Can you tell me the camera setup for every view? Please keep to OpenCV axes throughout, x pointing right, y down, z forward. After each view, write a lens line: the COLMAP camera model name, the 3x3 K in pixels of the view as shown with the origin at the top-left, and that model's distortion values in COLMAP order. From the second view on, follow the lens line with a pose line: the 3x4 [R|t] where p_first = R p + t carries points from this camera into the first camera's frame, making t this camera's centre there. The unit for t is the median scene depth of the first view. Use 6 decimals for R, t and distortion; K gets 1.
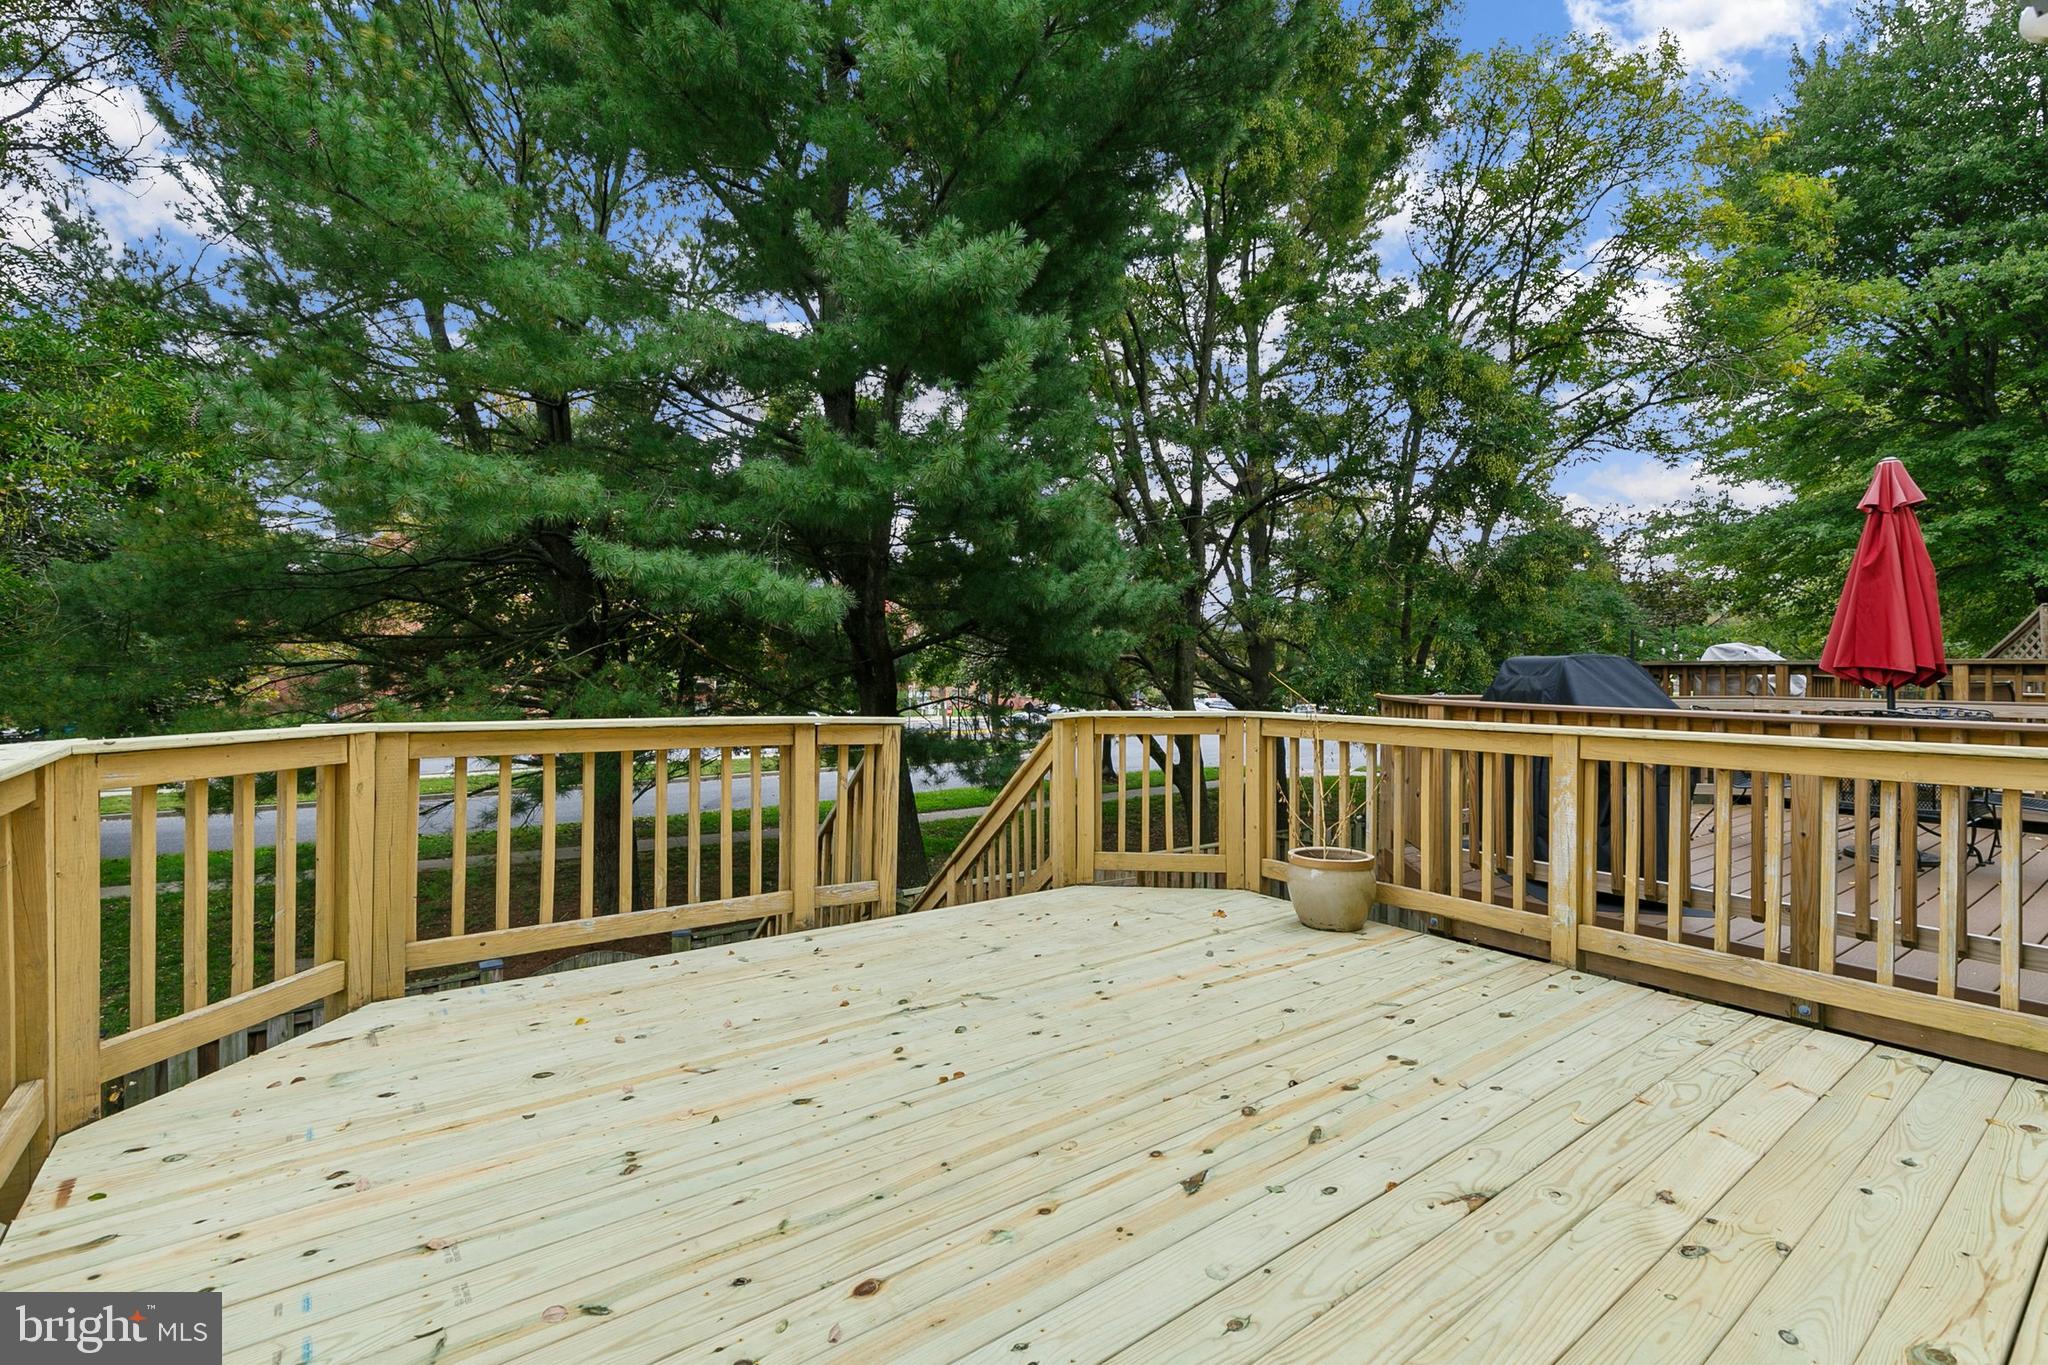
lens RADIAL K [[934.2, 0, 1018.5], [0, 934.2, 683.1], [0, 0, 1]] dist [0.009224, -0.001070]
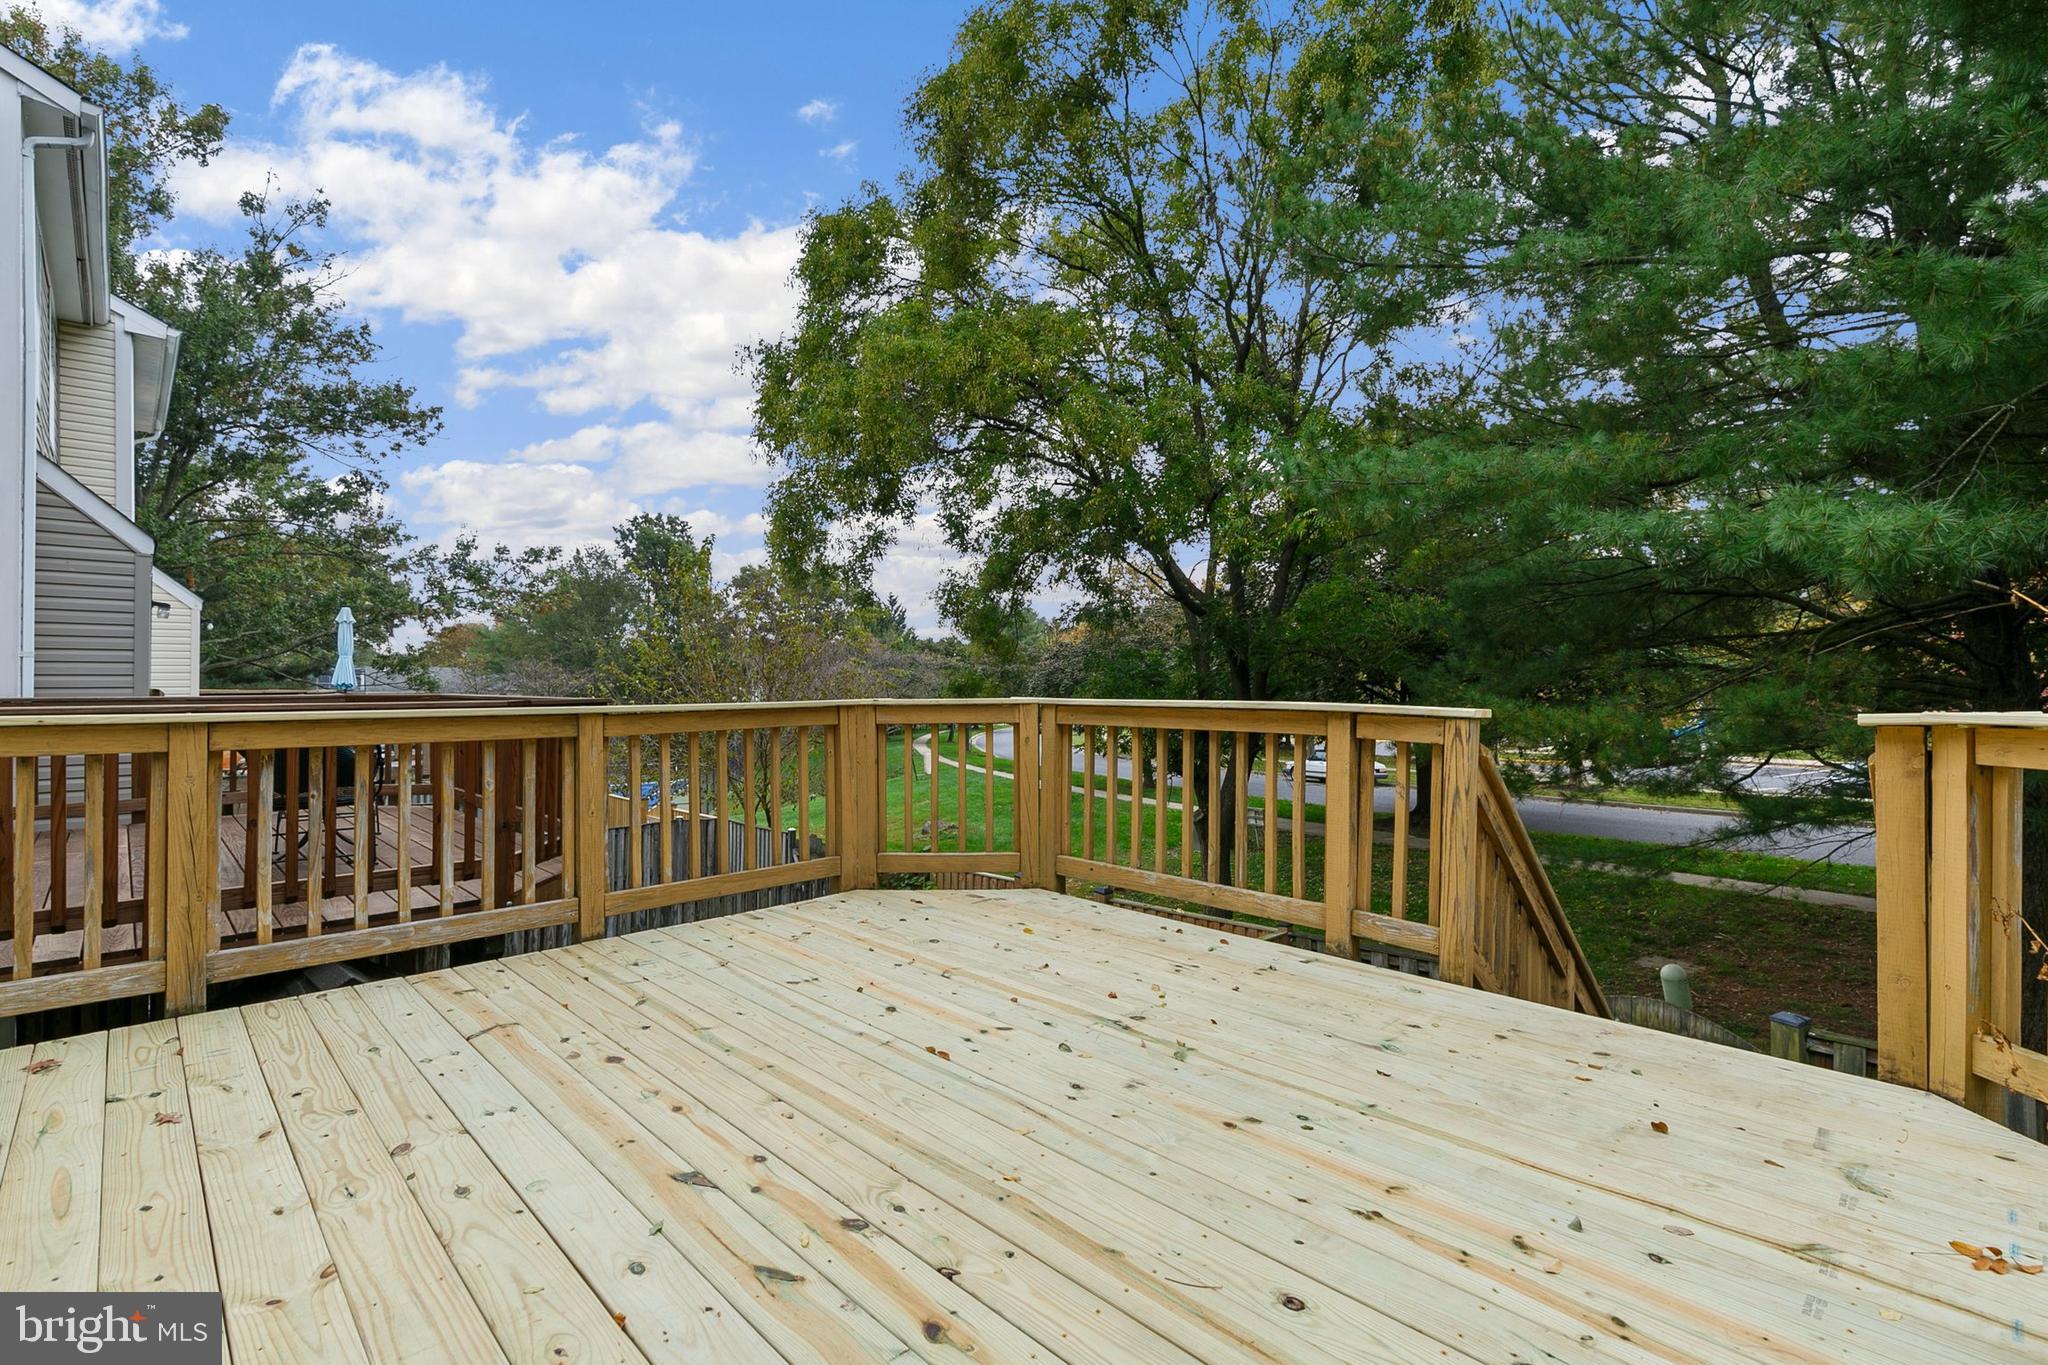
lens RADIAL K [[934.2, 0, 1018.5], [0, 934.2, 686.0], [0, 0, 1]] dist [0.009224, -0.001070]
pose [[0.109215, -0.006859, -0.993994, 0.863061], [-0.002944, 0.999970, -0.007223, 0.039827], [0.994014, 0.003715, 0.109191, 0.916934]]
